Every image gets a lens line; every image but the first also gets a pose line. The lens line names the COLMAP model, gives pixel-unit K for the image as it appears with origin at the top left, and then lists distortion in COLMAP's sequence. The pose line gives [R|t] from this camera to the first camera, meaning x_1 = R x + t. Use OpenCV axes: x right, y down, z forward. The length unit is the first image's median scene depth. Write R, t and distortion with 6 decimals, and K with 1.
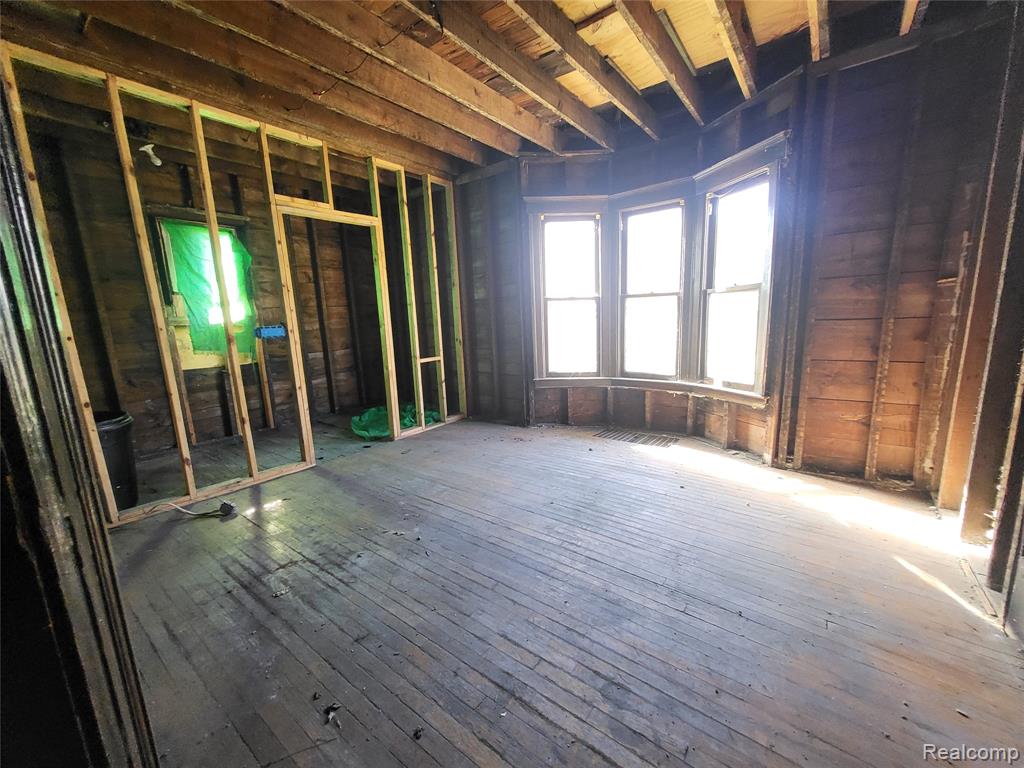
lens RADIAL K [[403.9, 0, 513.7], [0, 403.9, 388.3], [0, 0, 1]] dist [-0.013639, -0.005774]
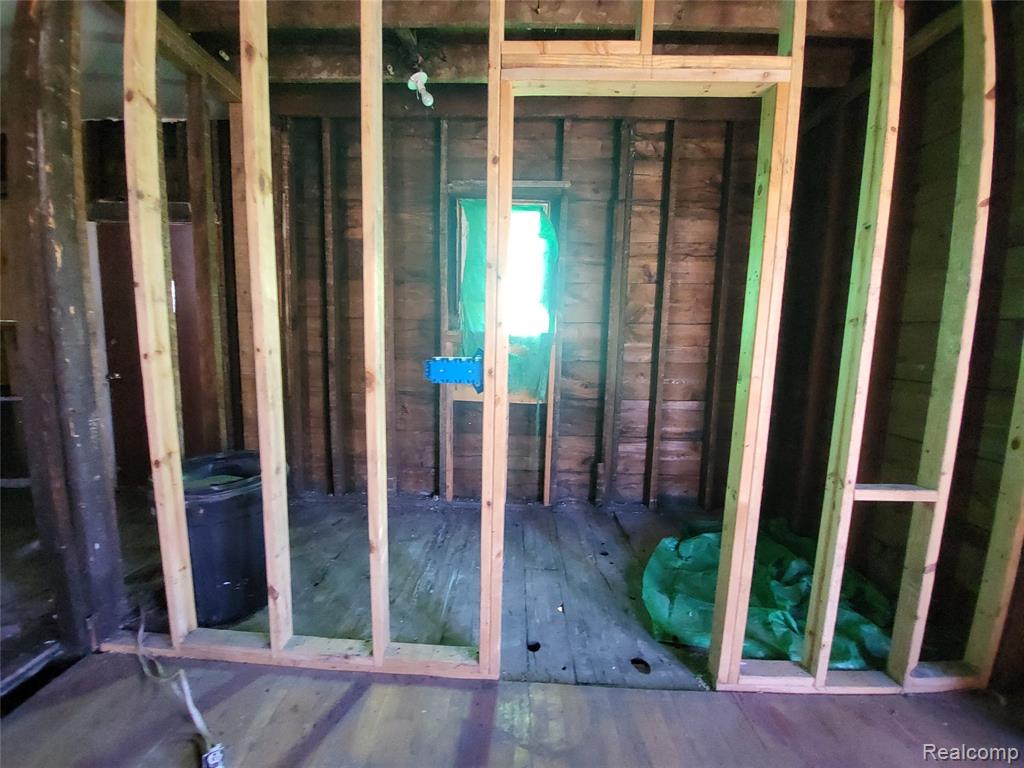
lens RADIAL K [[403.9, 0, 510.6], [0, 403.9, 392.0], [0, 0, 1]] dist [-0.013639, -0.005774]
pose [[0.586331, 0.153415, -0.795412, -0.149059], [-0.189578, 0.980622, 0.049392, -0.108682], [0.787576, 0.121833, 0.604053, 0.565347]]
